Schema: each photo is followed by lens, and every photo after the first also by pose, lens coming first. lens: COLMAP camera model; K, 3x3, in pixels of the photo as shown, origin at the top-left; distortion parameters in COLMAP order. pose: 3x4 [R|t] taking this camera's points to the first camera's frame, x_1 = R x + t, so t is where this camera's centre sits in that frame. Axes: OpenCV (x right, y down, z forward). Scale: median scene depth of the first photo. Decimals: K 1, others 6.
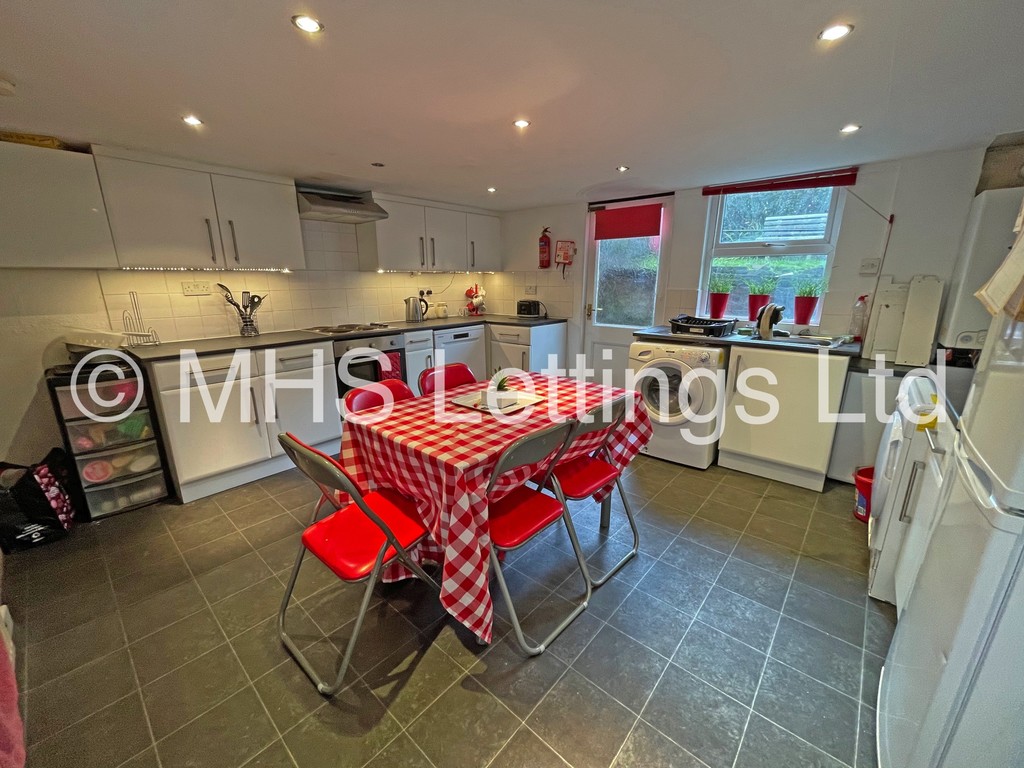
lens RADIAL K [[413.9, 0, 508.2], [0, 413.9, 388.3], [0, 0, 1]] dist [-0.000772, 0.000074]
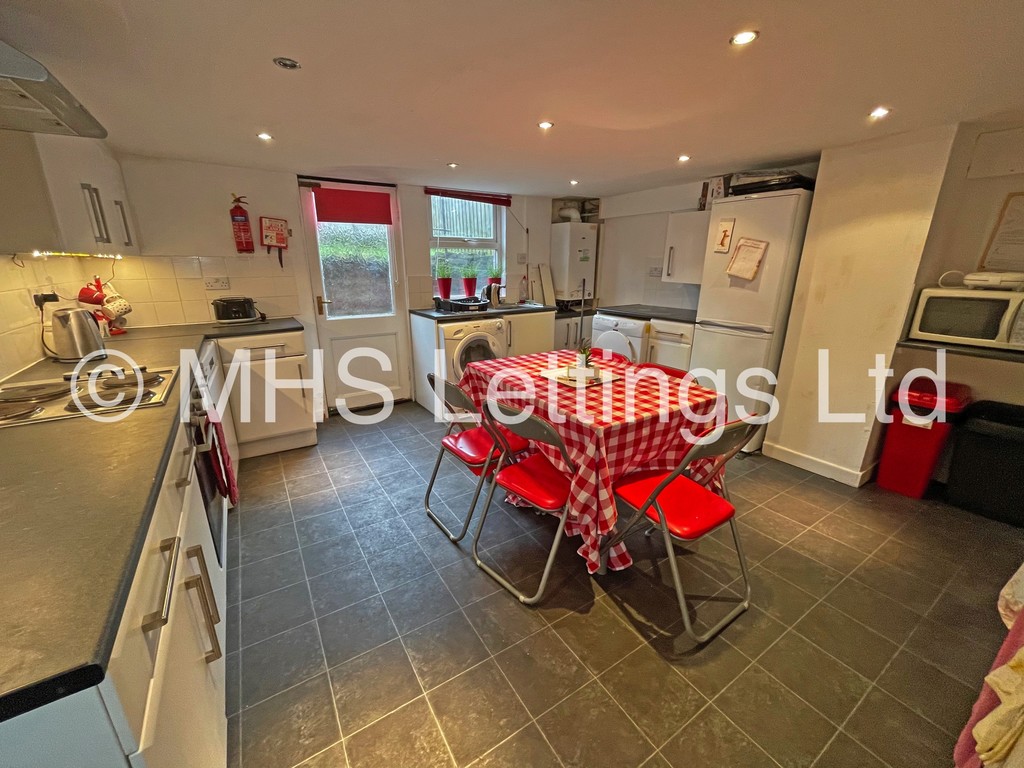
lens RADIAL K [[413.9, 0, 508.2], [0, 413.9, 388.3], [0, 0, 1]] dist [-0.000772, 0.000074]
pose [[0.282215, -0.276953, 0.918505, -0.596708], [0.246522, 0.946209, 0.209561, -0.118522], [-0.927136, 0.167291, 0.335309, 0.423157]]
